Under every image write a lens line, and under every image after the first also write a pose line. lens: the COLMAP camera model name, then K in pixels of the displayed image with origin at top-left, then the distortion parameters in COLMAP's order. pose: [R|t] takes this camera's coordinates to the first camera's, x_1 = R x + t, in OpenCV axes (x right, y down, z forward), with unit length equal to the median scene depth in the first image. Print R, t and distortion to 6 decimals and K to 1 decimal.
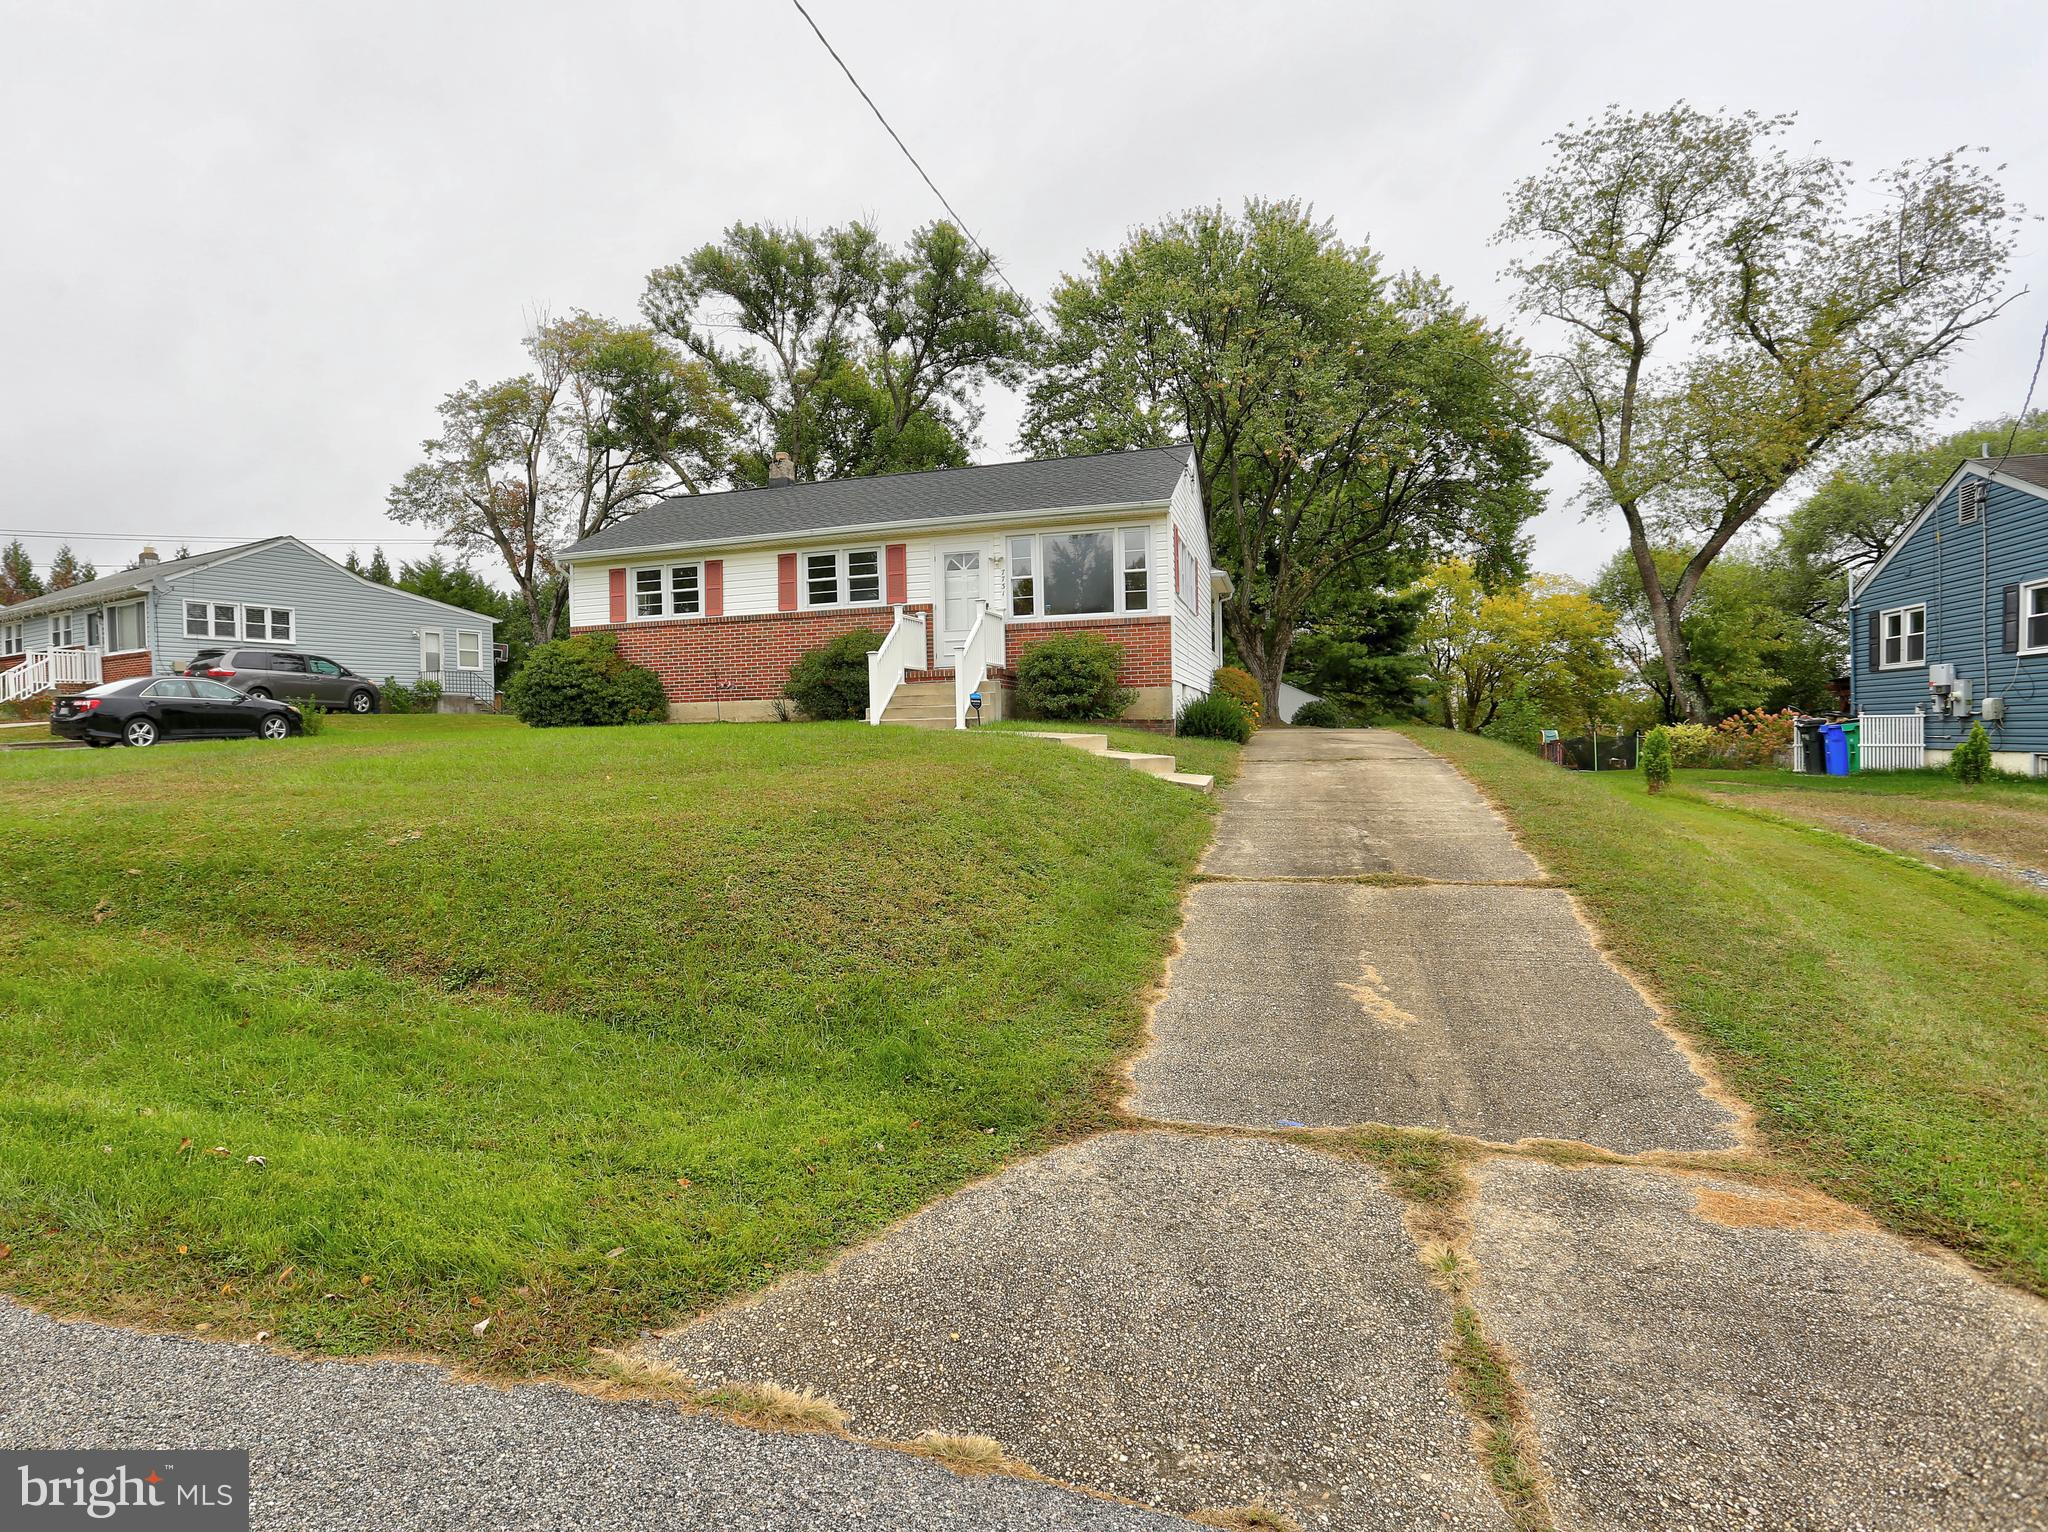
lens RADIAL K [[1060.7, 0, 1024.0], [0, 1060.7, 766.0], [0, 0, 1]] dist [-0.062009, 0.000184]
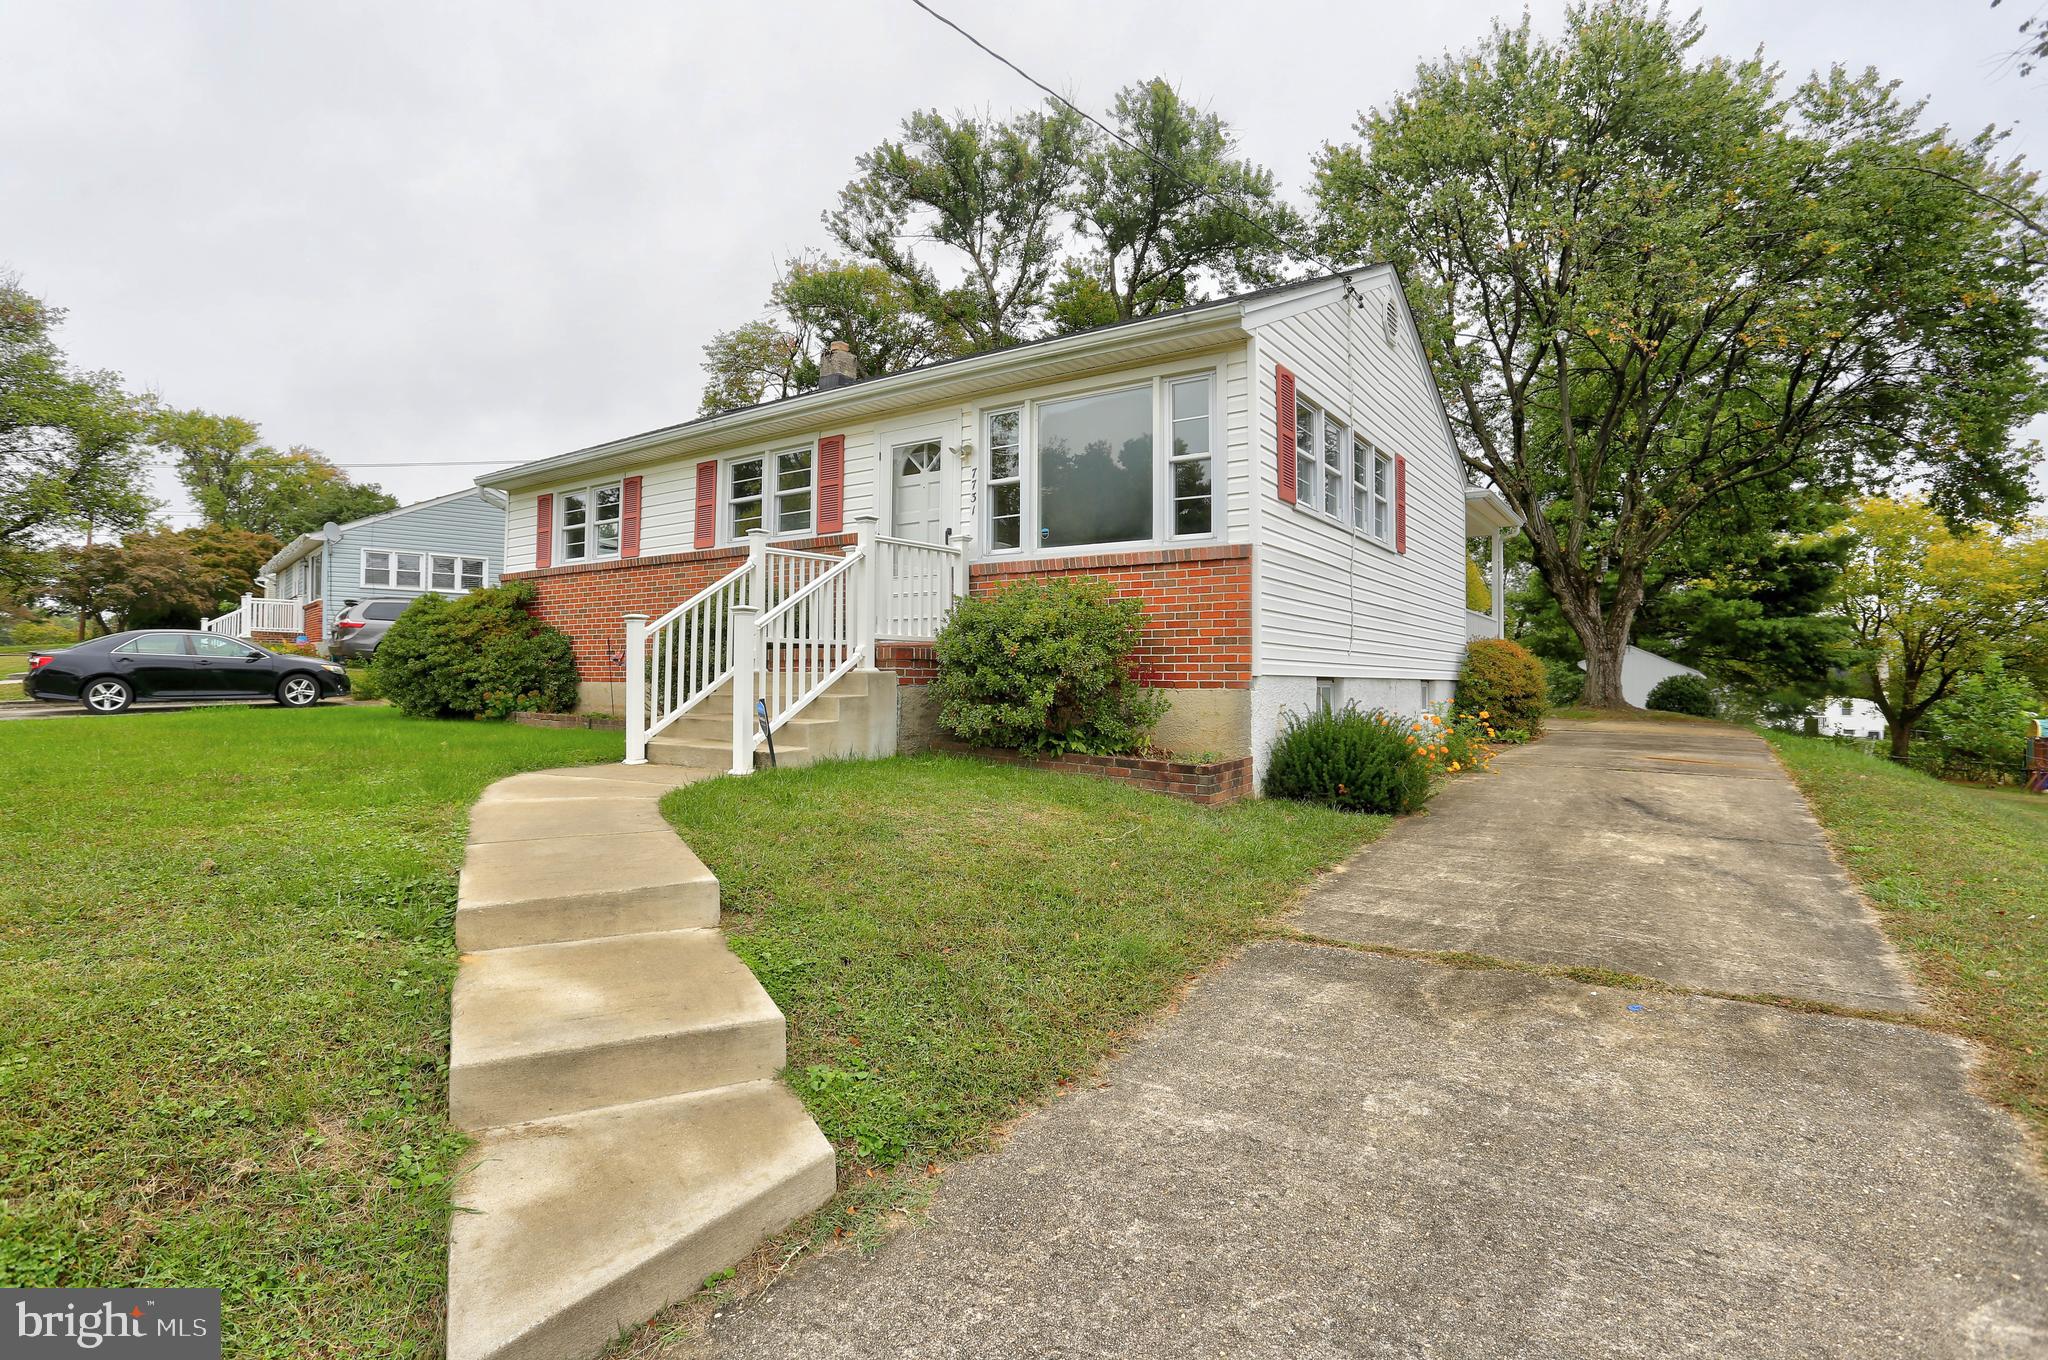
lens RADIAL K [[1057.4, 0, 1035.0], [0, 1057.4, 663.6], [0, 0, 1]] dist [-0.061070, 0.029338]
pose [[0.954570, 0.021470, -0.297211, 0.084509], [-0.037442, 0.998138, -0.048153, -0.026730], [0.295624, 0.057094, 0.953597, 0.227590]]
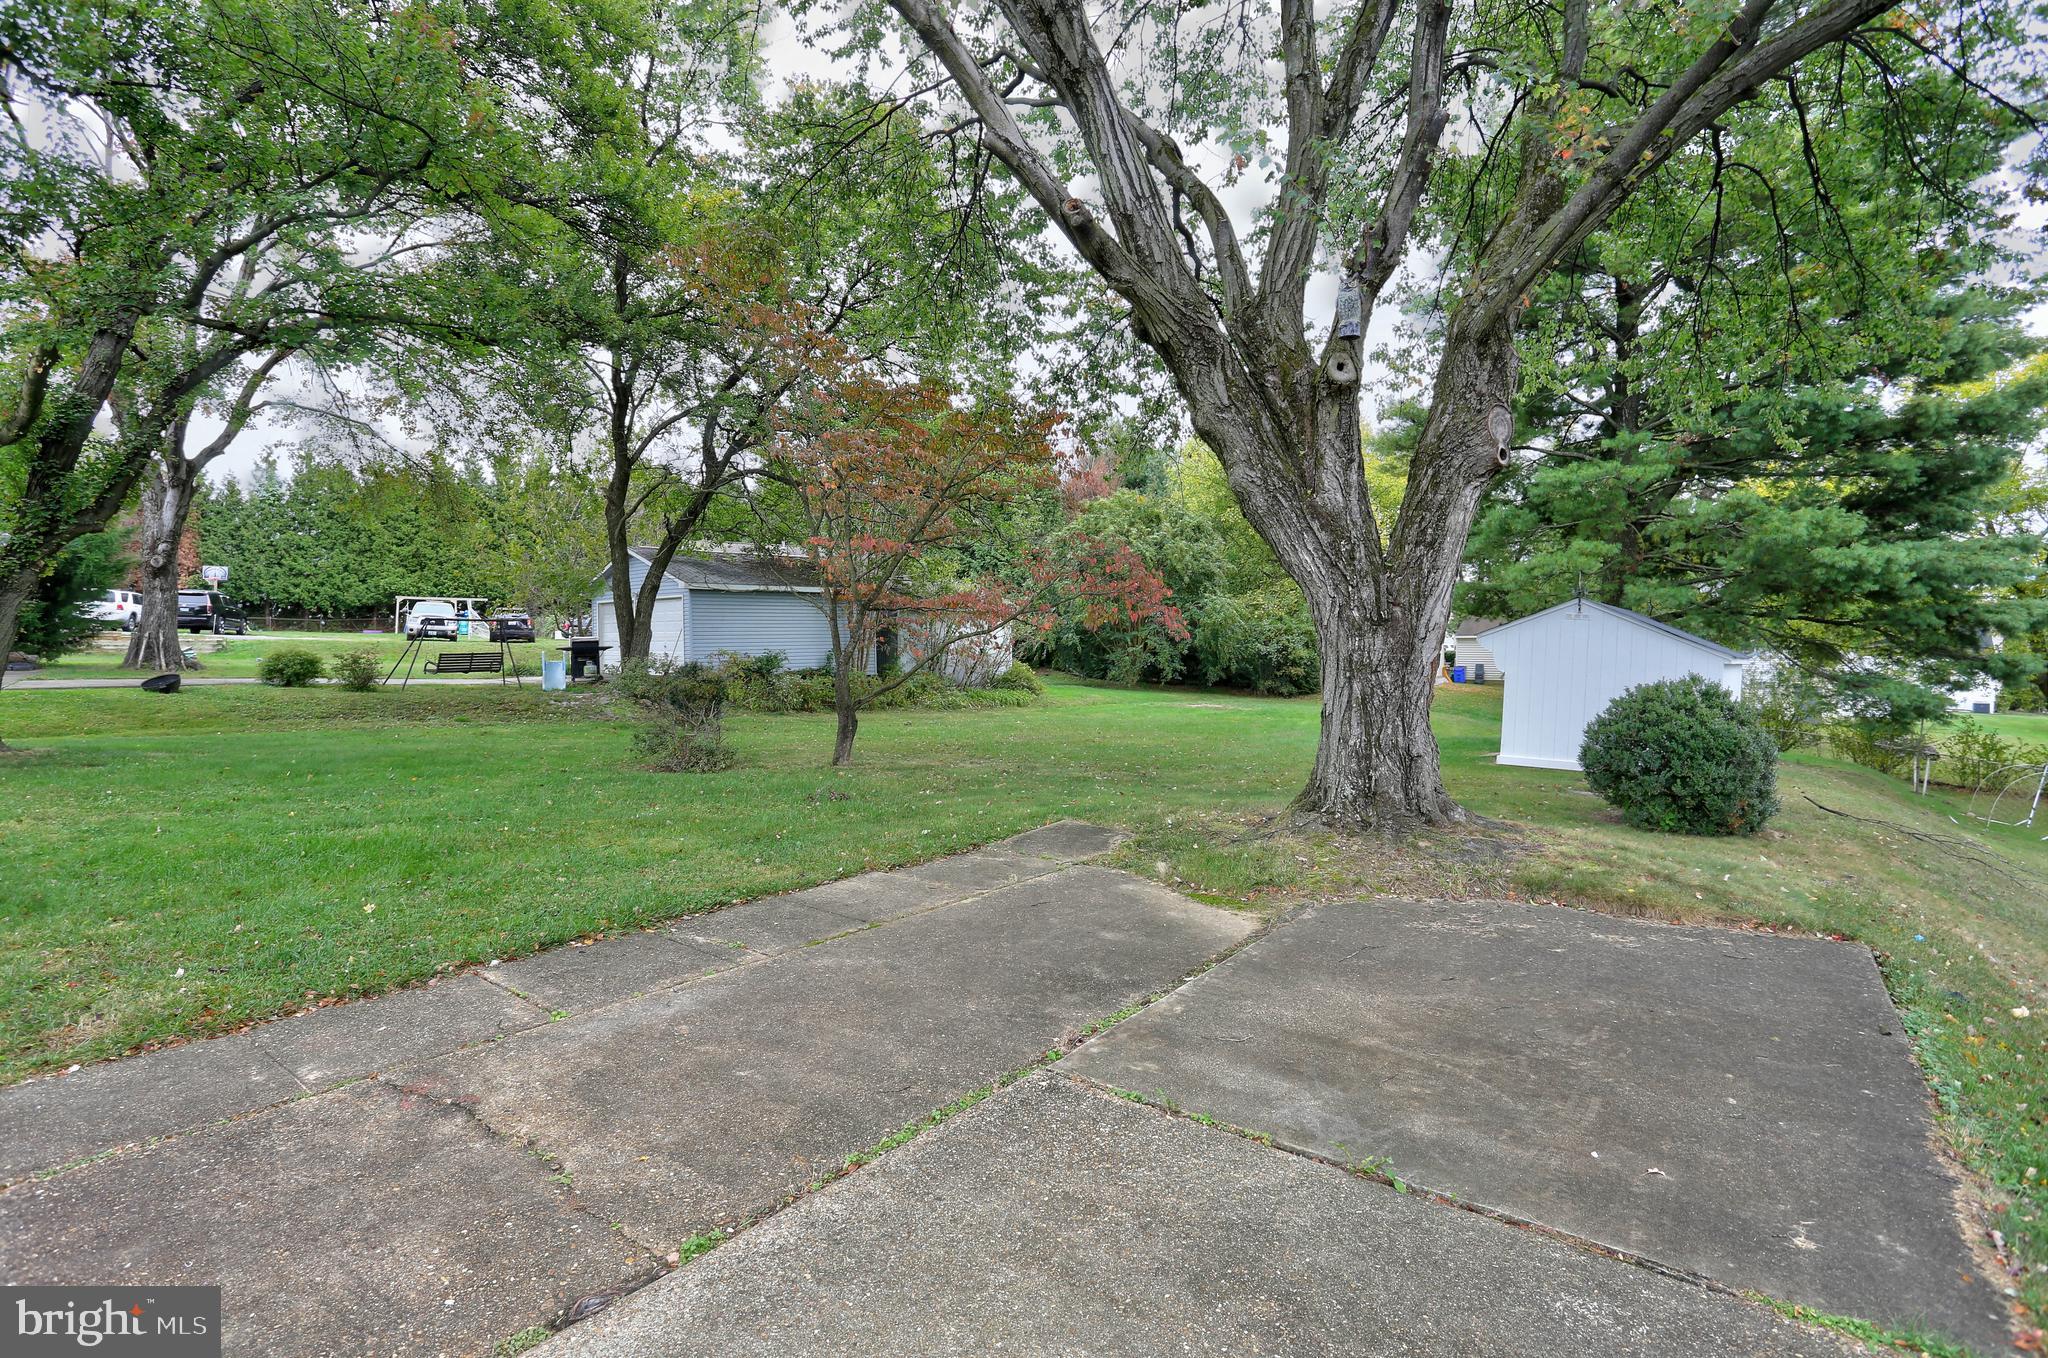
lens RADIAL K [[1057.4, 0, 1035.0], [0, 1057.4, 662.6], [0, 0, 1]] dist [-0.061070, 0.029338]
pose [[0.943270, 0.027038, -0.330925, 0.449740], [-0.029177, 0.999573, -0.001496, -0.134166], [0.330743, 0.011066, 0.943656, 1.500586]]
